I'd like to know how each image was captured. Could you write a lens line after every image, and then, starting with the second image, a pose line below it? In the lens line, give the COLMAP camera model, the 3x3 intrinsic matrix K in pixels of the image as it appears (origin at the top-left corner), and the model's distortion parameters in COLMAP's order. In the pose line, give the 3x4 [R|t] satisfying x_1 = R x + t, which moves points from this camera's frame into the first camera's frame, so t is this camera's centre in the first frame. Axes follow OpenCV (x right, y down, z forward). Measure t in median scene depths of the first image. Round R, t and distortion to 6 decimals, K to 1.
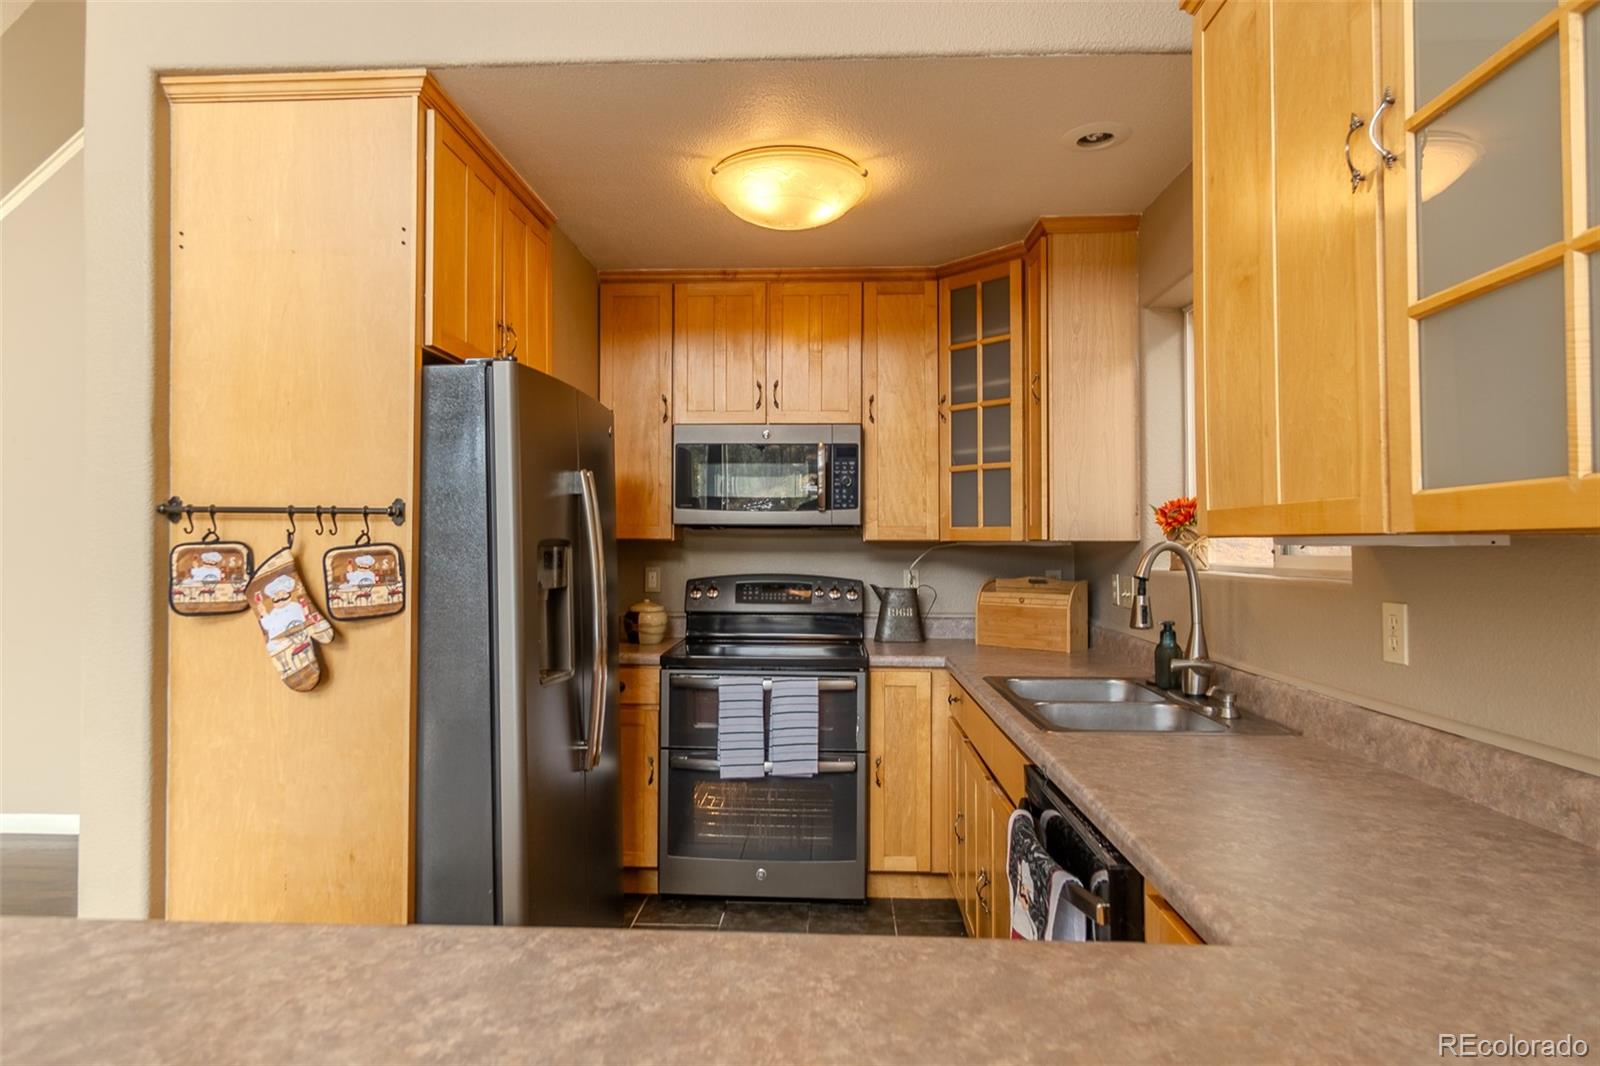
lens RADIAL K [[913.4, 0, 790.7], [0, 913.4, 528.2], [0, 0, 1]] dist [-0.000591, 0.002546]
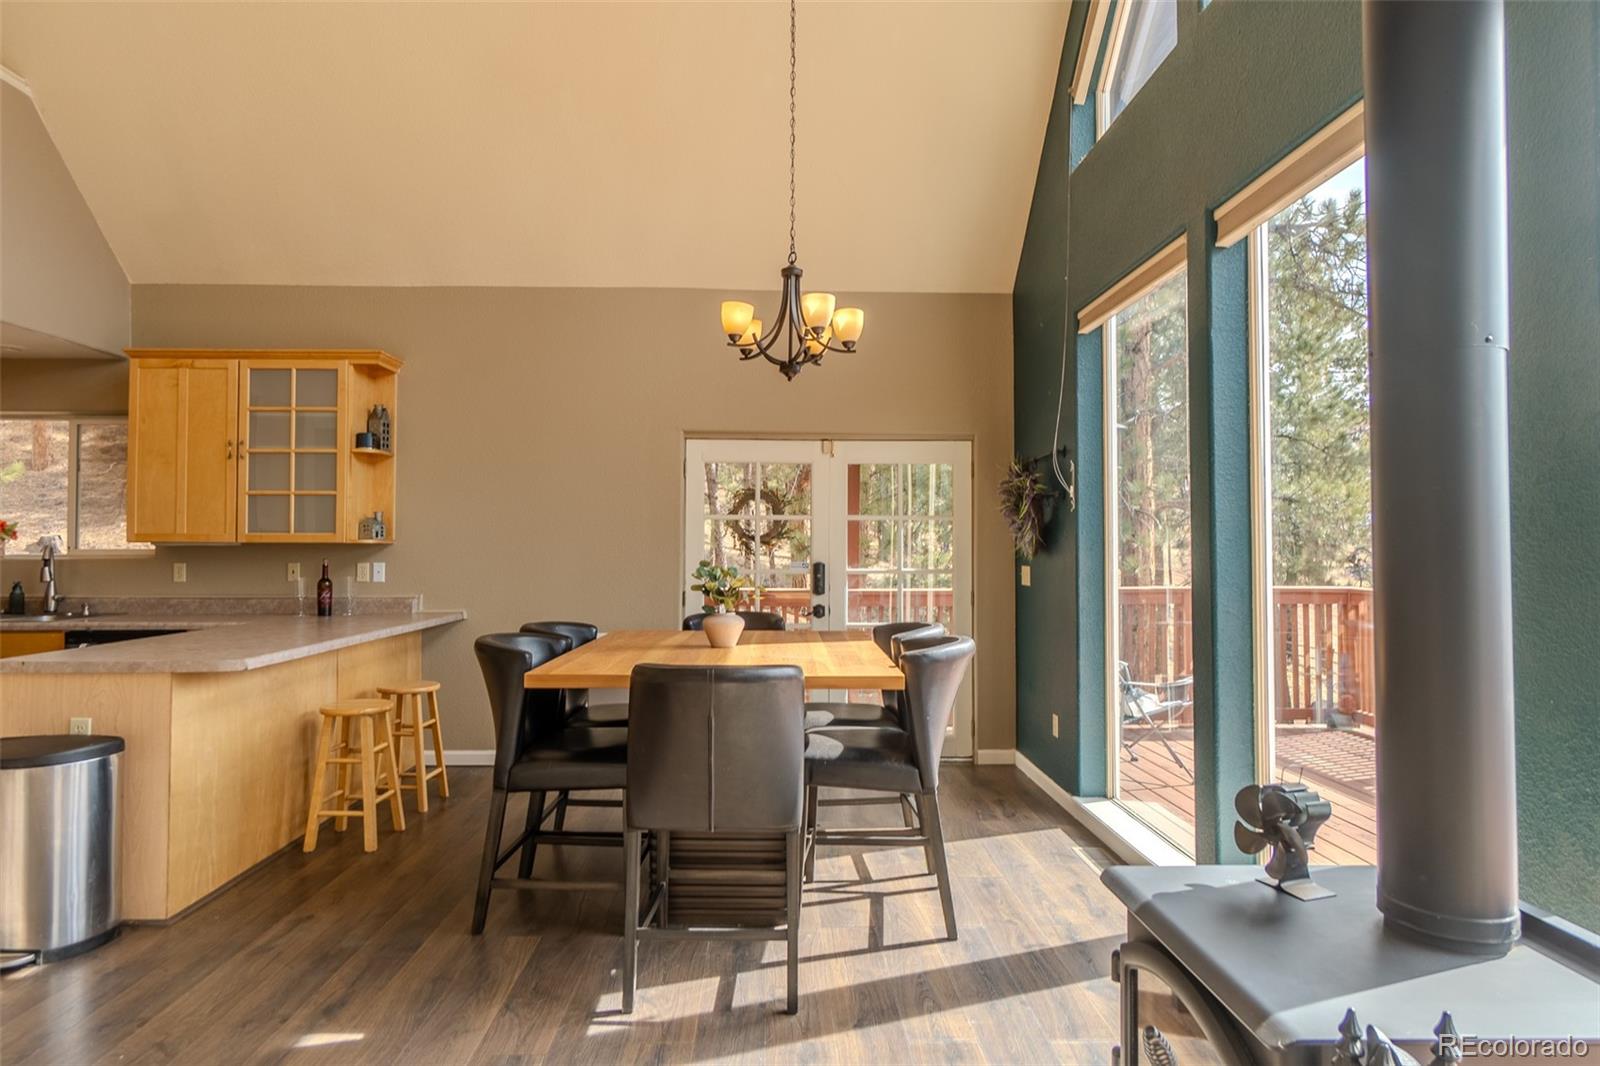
lens RADIAL K [[913.4, 0, 794.0], [0, 913.4, 524.0], [0, 0, 1]] dist [-0.000591, 0.002546]
pose [[-0.070990, 0.021954, 0.997235, -2.142233], [-0.020699, 0.999510, -0.023478, -0.019055], [-0.997262, -0.022309, -0.070501, -0.733413]]
